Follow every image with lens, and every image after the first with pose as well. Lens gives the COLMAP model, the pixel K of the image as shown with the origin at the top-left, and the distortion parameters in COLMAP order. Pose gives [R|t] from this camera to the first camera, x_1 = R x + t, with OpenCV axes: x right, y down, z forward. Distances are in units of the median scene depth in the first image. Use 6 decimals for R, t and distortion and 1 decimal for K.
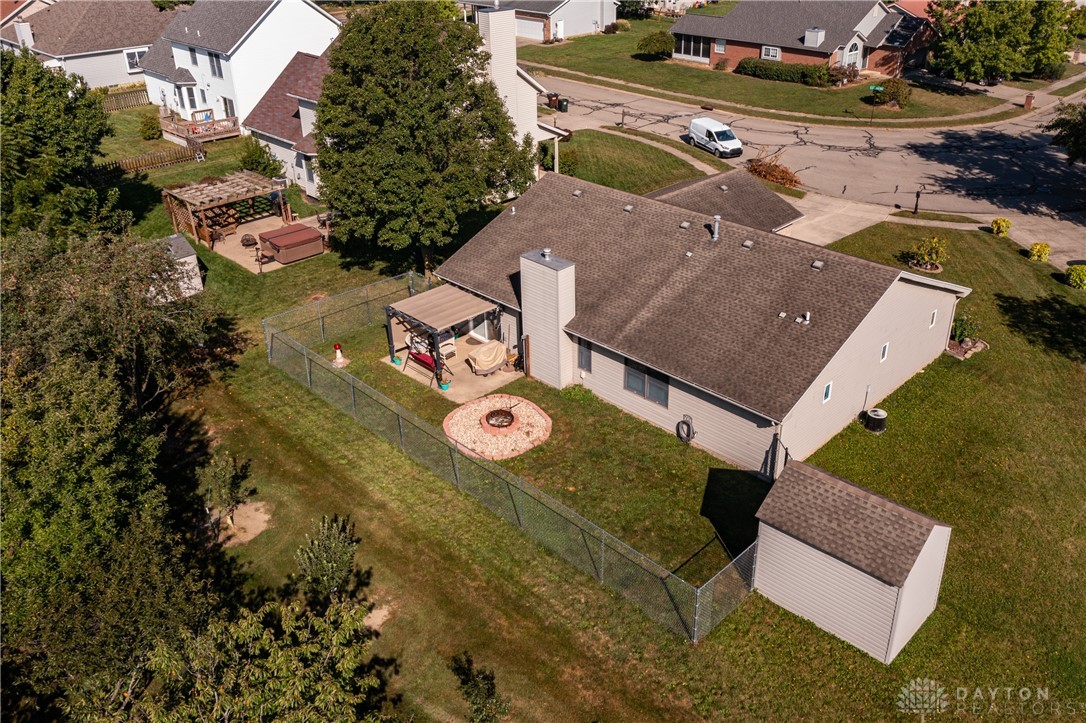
lens RADIAL K [[883.0, 0, 561.1], [0, 883.0, 325.2], [0, 0, 1]] dist [-0.001917, 0.016144]
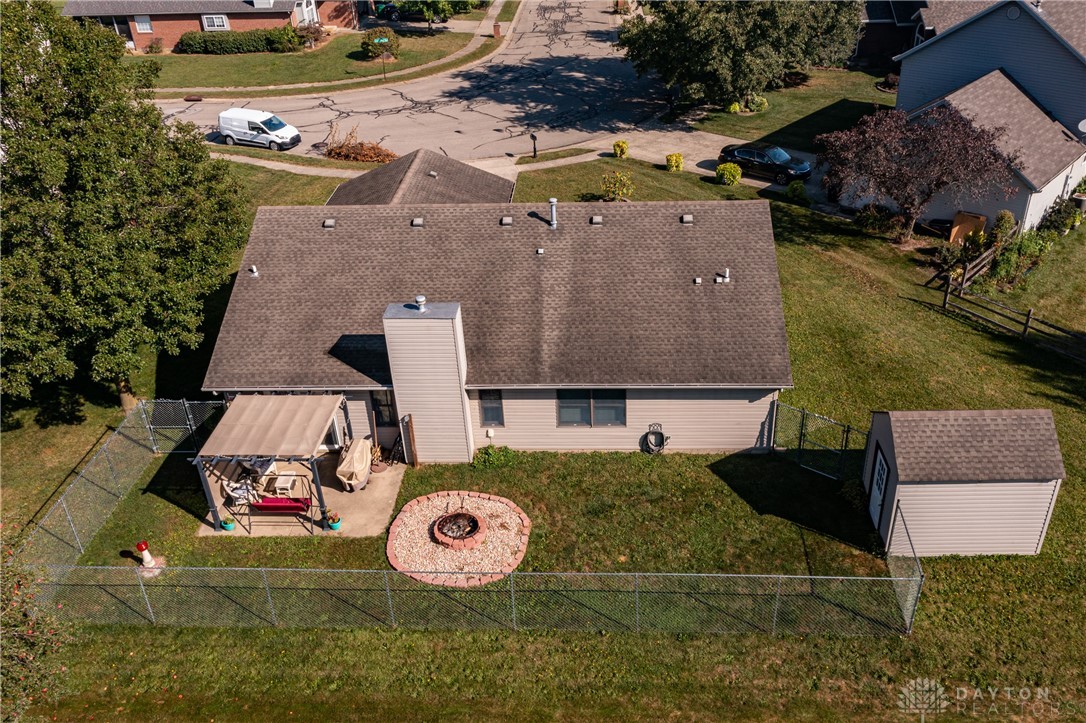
lens RADIAL K [[941.0, 0, 545.7], [0, 941.0, 361.7], [0, 0, 1]] dist [0.002956, 0.008554]
pose [[0.747733, -0.353539, 0.562054, -0.261256], [0.321862, 0.933357, 0.158902, -0.081769], [-0.580775, 0.062088, 0.811693, 0.181830]]
